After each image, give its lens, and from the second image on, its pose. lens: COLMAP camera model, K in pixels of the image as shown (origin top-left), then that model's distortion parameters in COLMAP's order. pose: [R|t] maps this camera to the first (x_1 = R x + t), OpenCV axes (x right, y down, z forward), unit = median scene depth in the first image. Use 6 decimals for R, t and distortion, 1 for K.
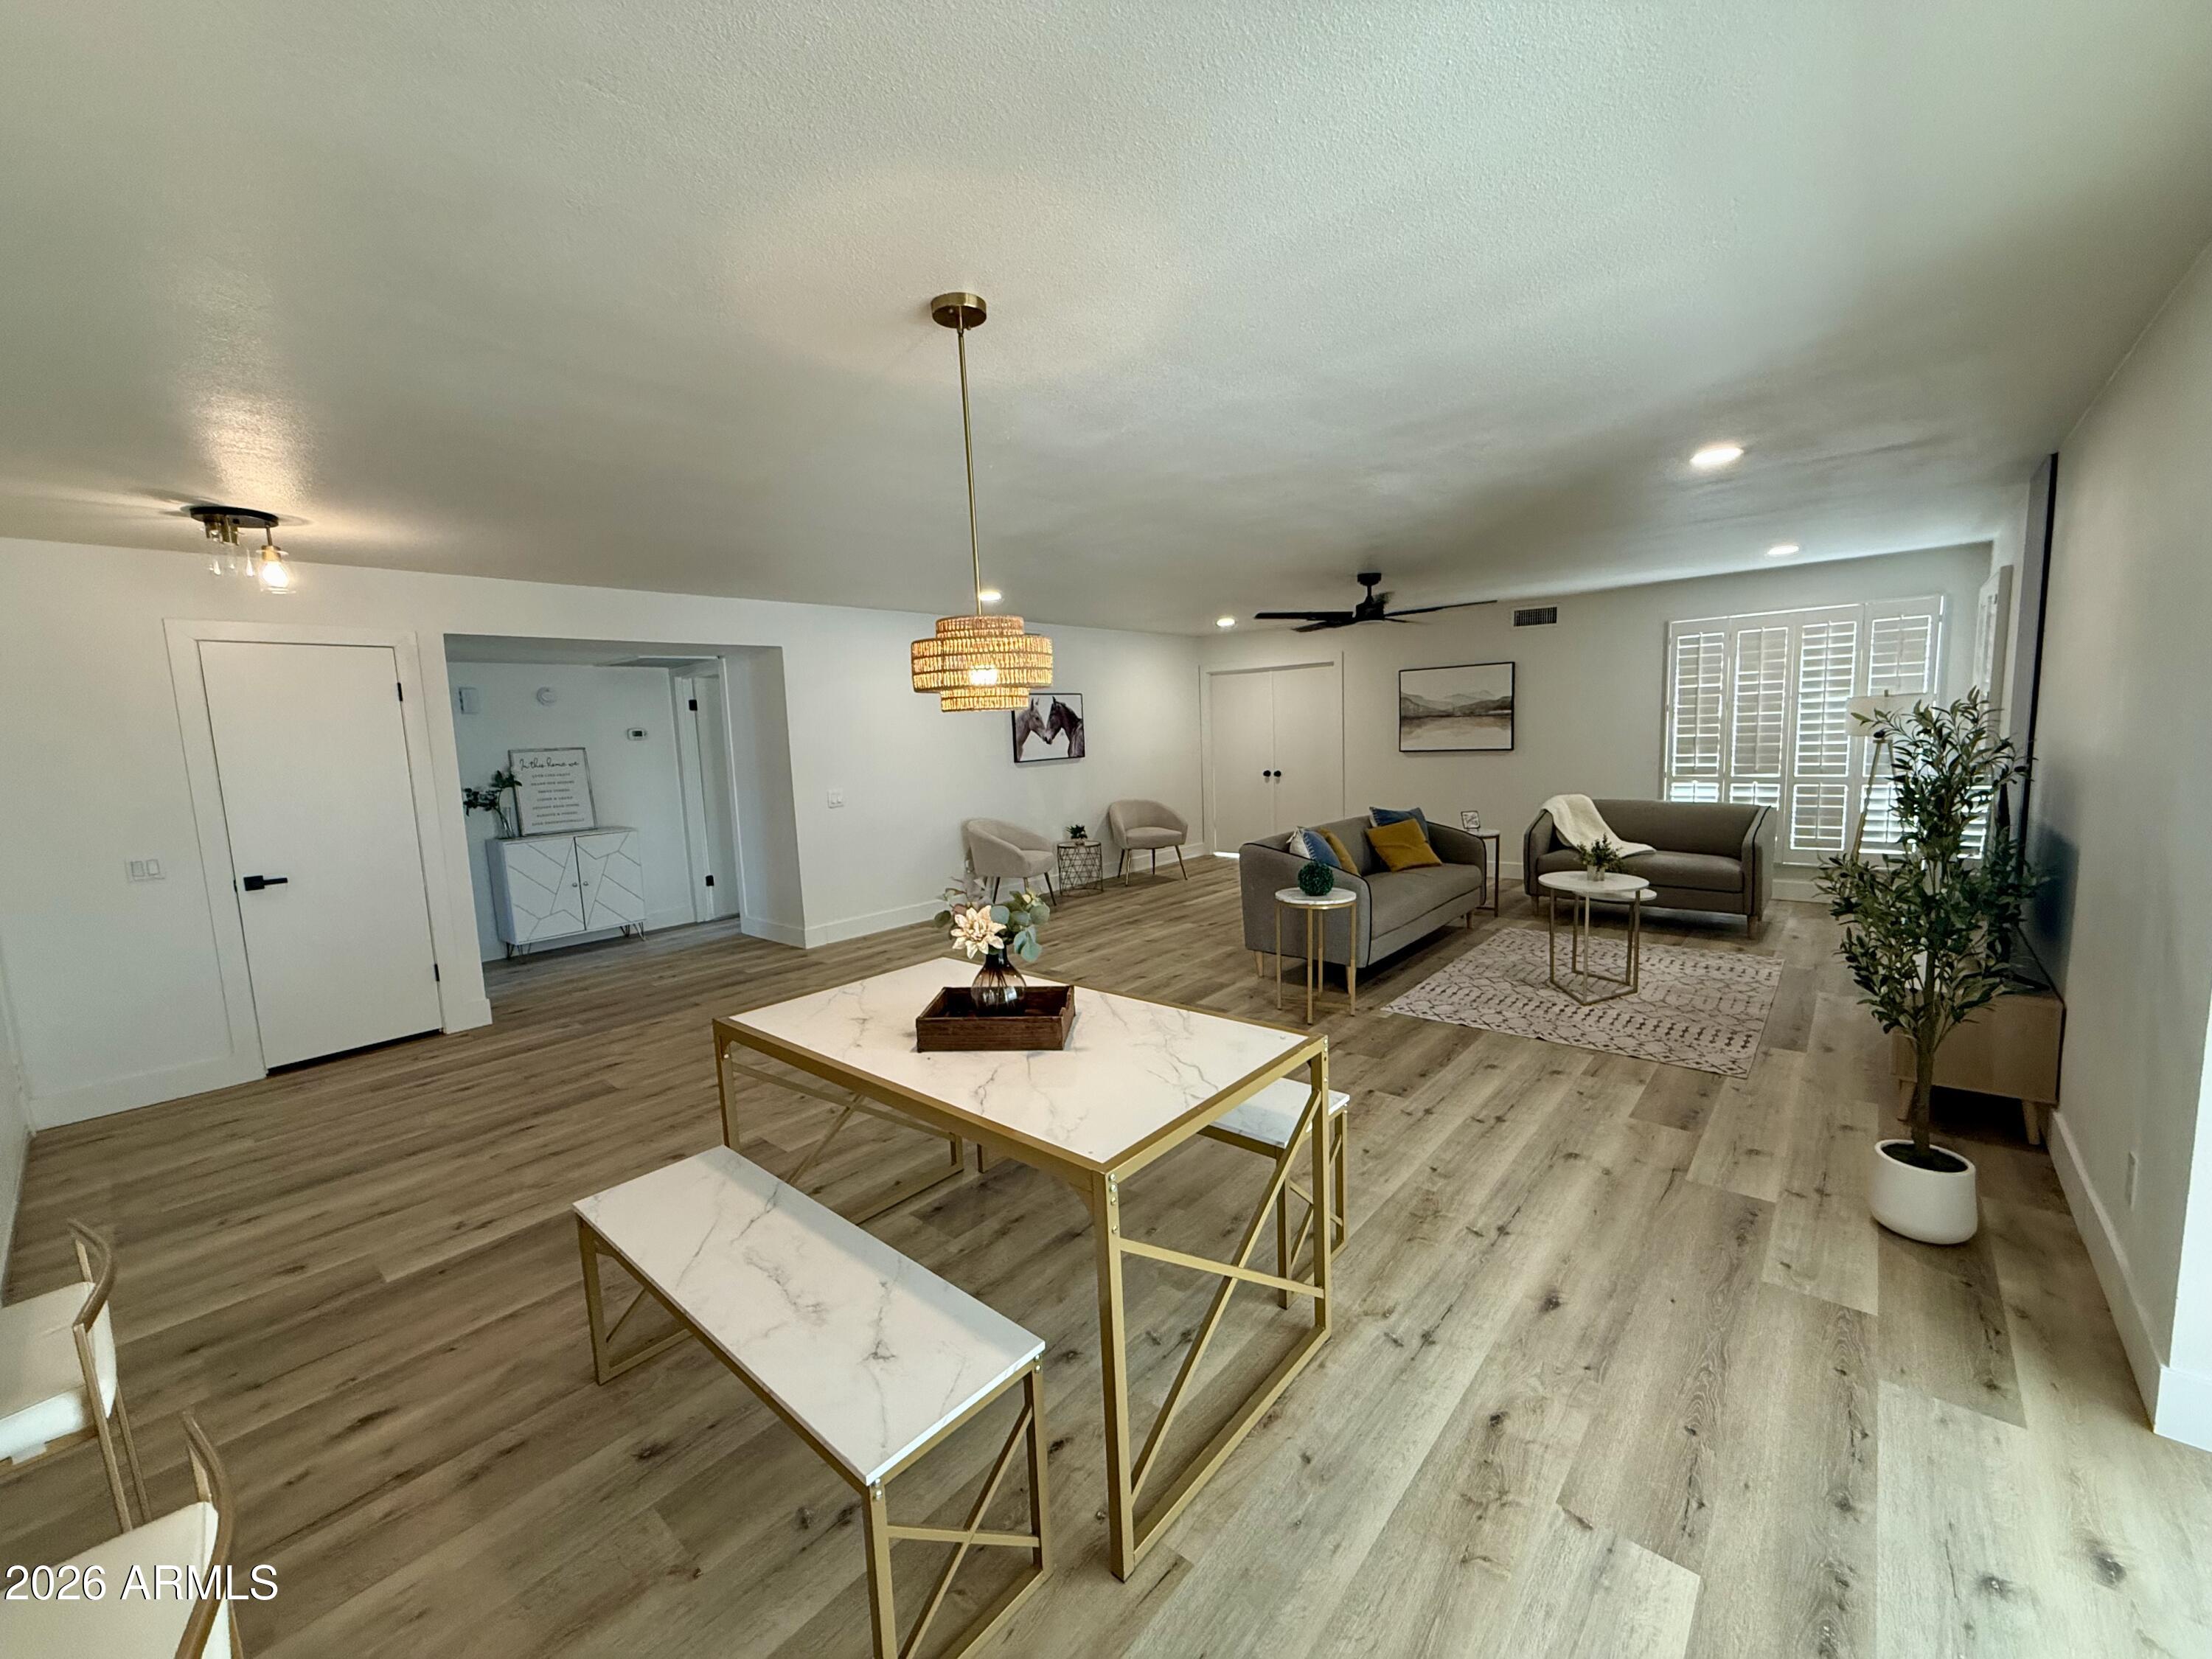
lens RADIAL K [[880.1, 0, 1099.0], [0, 880.1, 832.5], [0, 0, 1]] dist [-0.000818, 0.000237]
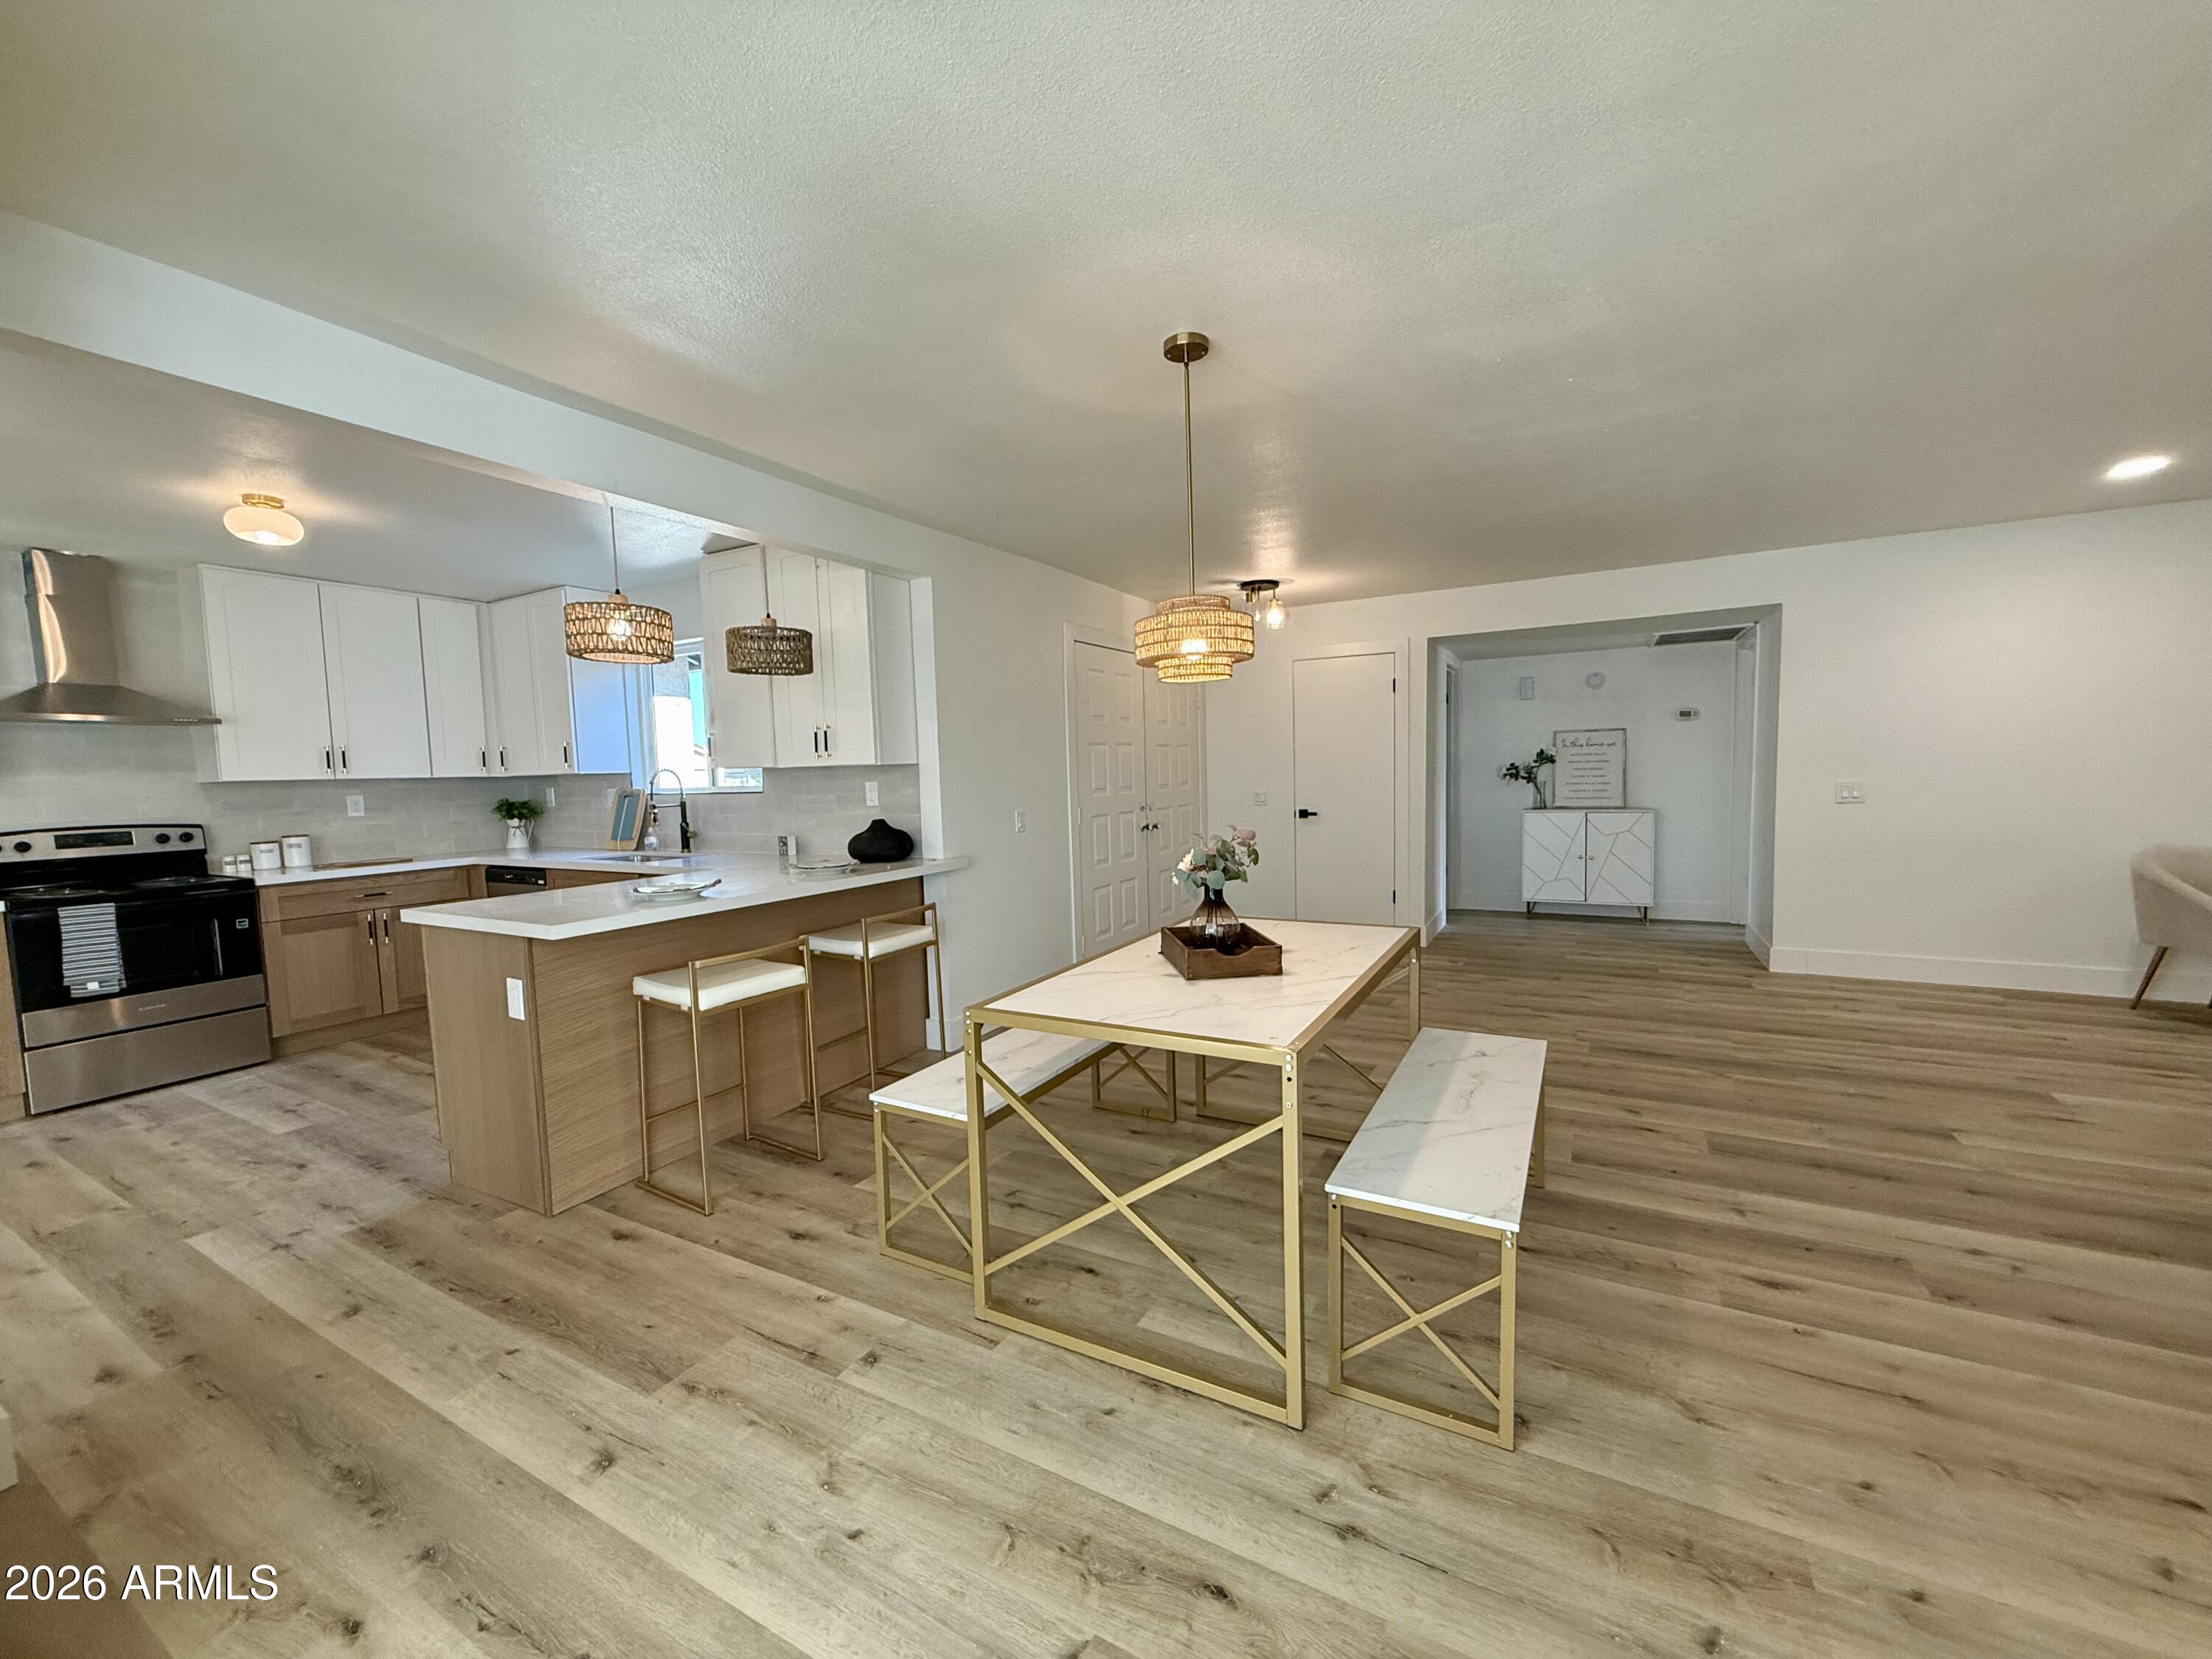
lens RADIAL K [[880.1, 0, 1104.2], [0, 880.1, 832.9], [0, 0, 1]] dist [-0.000818, 0.000237]
pose [[0.210335, 0.108029, -0.971642, 0.355779], [-0.096801, 0.991293, 0.089259, -0.010272], [0.972825, 0.075281, 0.218961, 0.226184]]
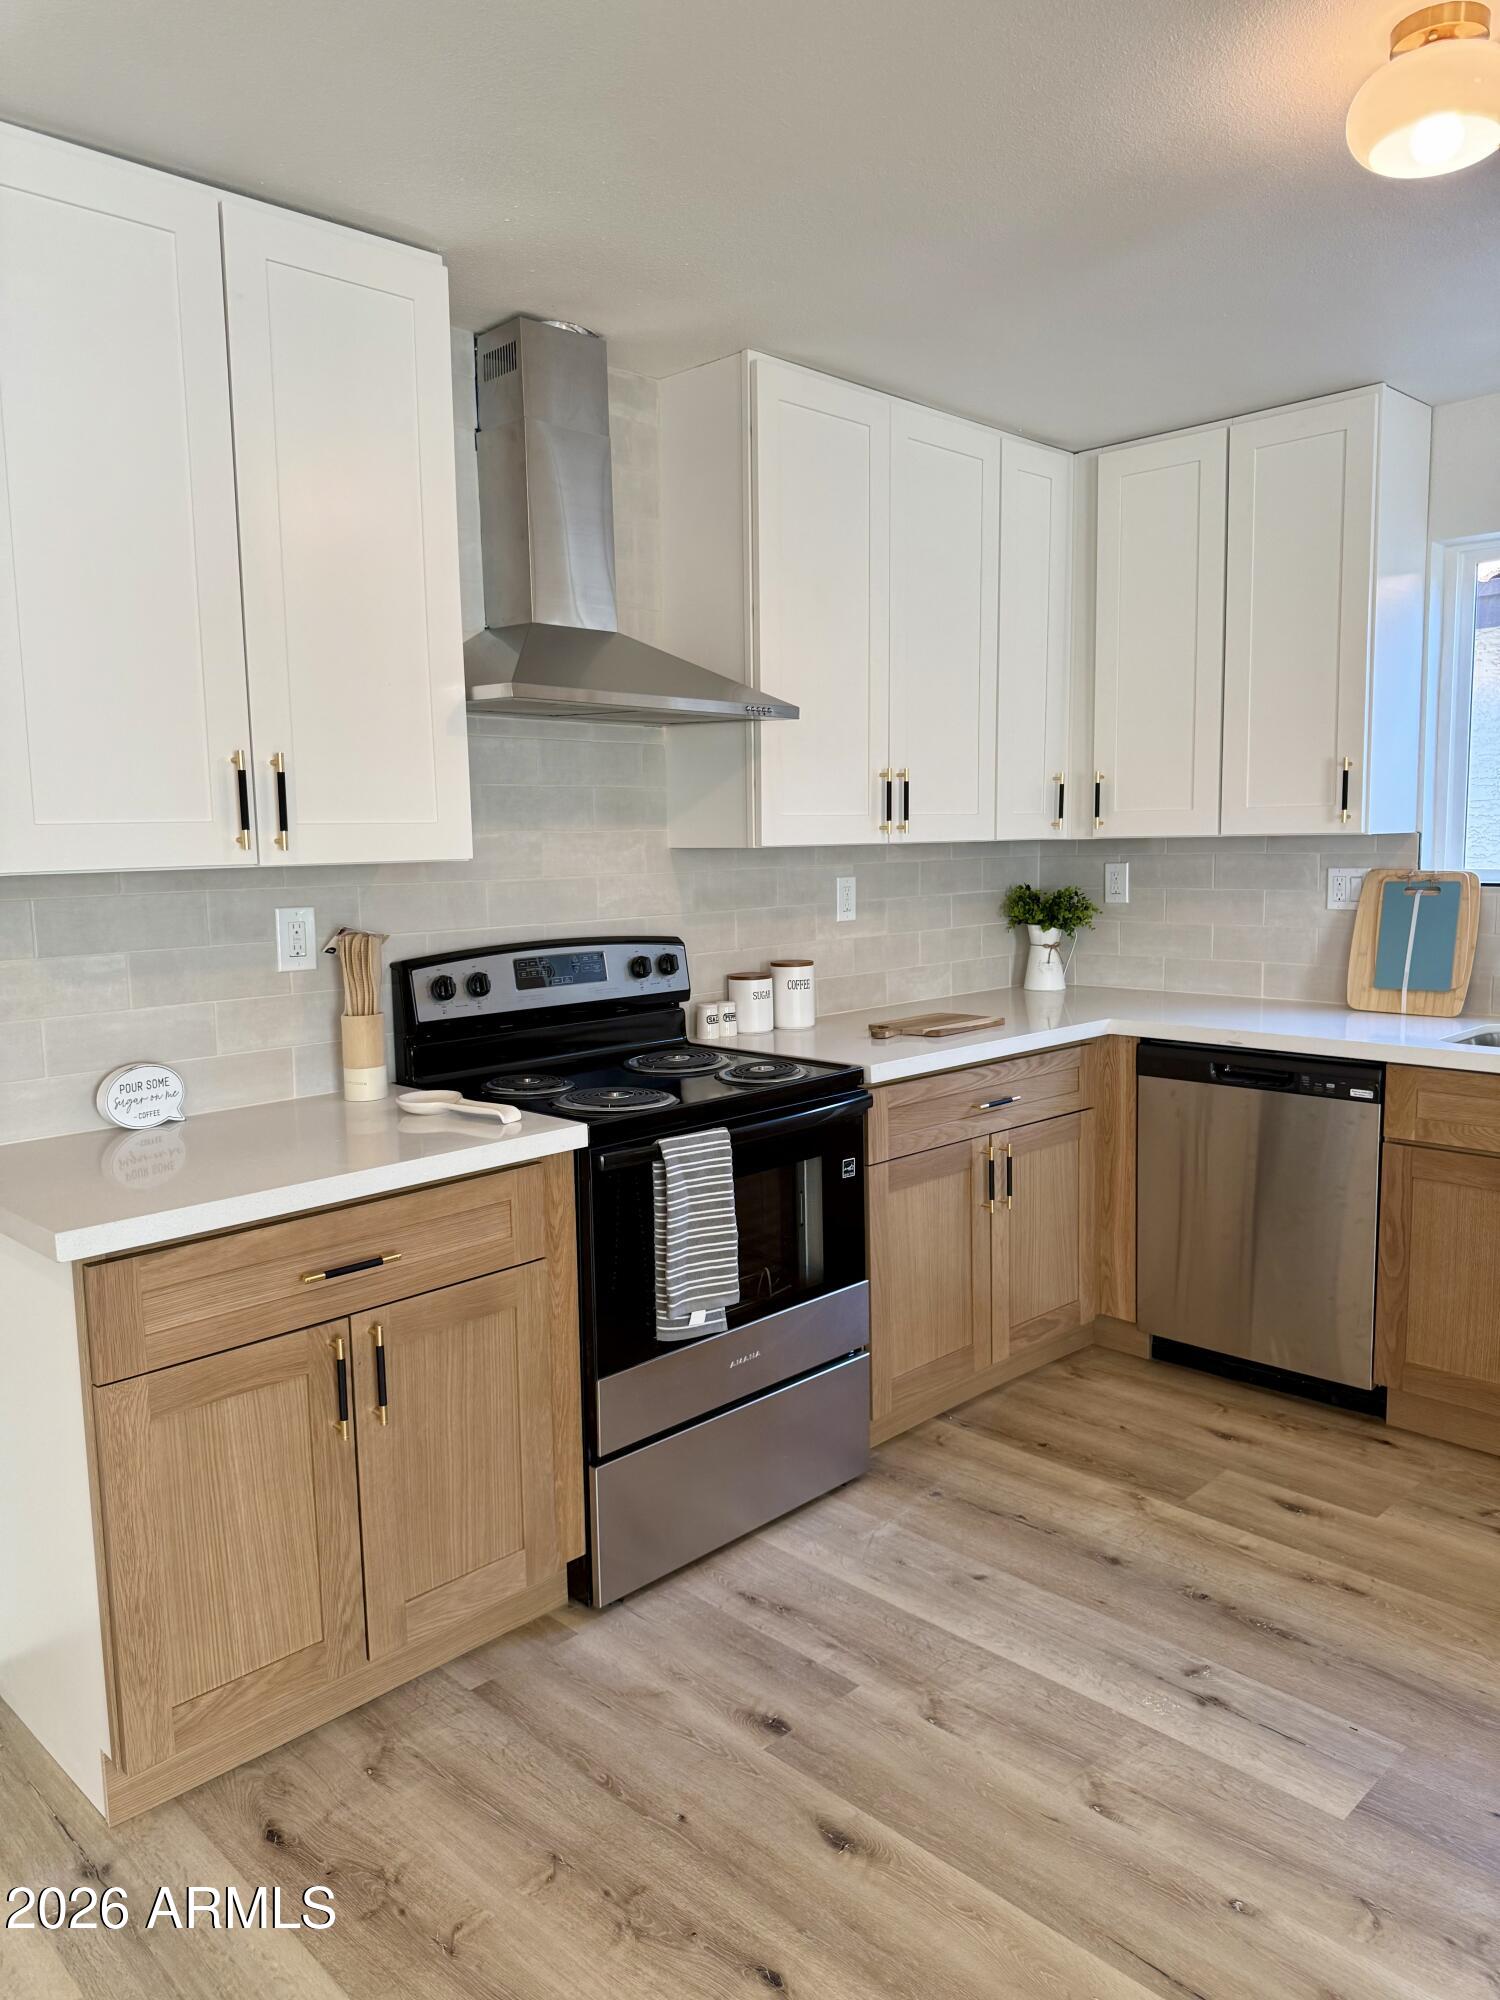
lens RADIAL K [[1414.1, 0, 746.0], [0, 1414.1, 1001.8], [0, 0, 1]] dist [0.040259, -0.049576]
pose [[-0.069884, 0.159803, -0.984672, 0.008852], [-0.097454, 0.981270, 0.166168, 0.055724], [0.992783, 0.107573, -0.053001, -0.320743]]
